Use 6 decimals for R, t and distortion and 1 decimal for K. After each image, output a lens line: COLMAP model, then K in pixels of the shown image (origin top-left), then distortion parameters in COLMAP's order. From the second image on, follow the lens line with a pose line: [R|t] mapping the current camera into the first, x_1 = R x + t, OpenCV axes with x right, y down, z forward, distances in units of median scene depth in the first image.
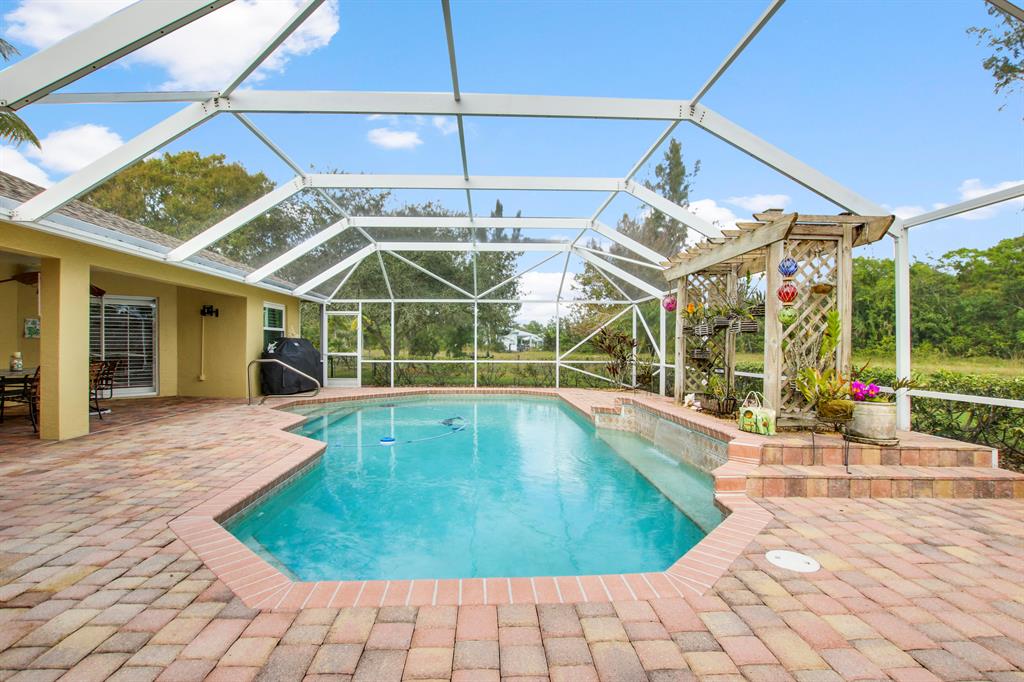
lens RADIAL K [[484.6, 0, 494.4], [0, 484.6, 339.4], [0, 0, 1]] dist [-0.026490, -0.000120]
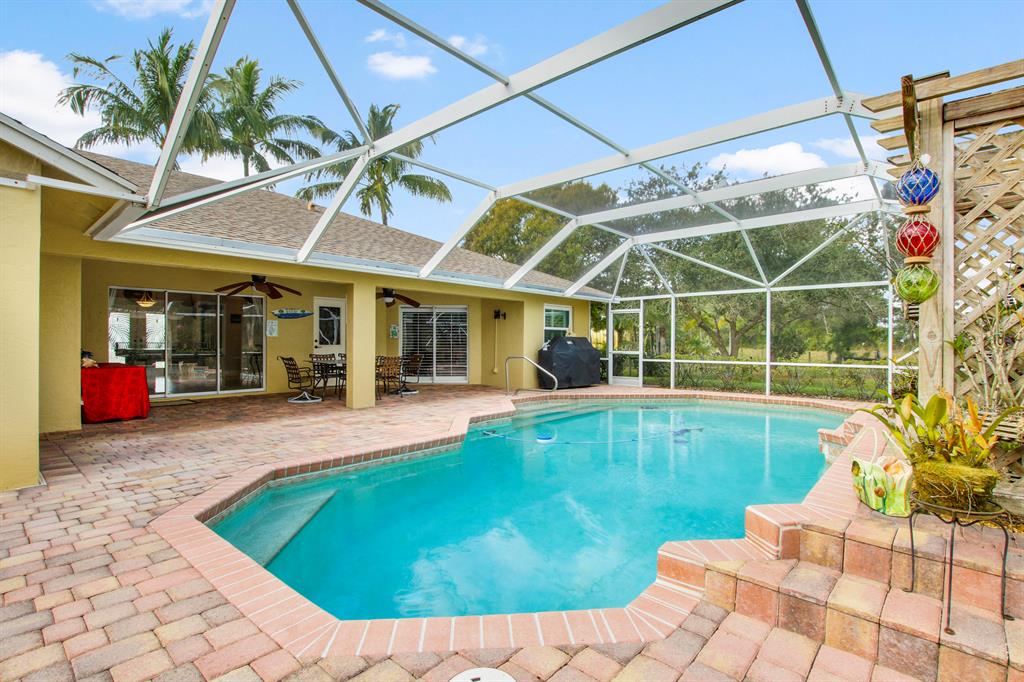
lens RADIAL K [[484.6, 0, 506.1], [0, 484.6, 339.8], [0, 0, 1]] dist [-0.026490, -0.000120]
pose [[0.729600, -0.004384, -0.683861, 0.244583], [0.006443, 0.999979, 0.000463, 0.002403], [0.683844, -0.004743, 0.729613, 0.132641]]
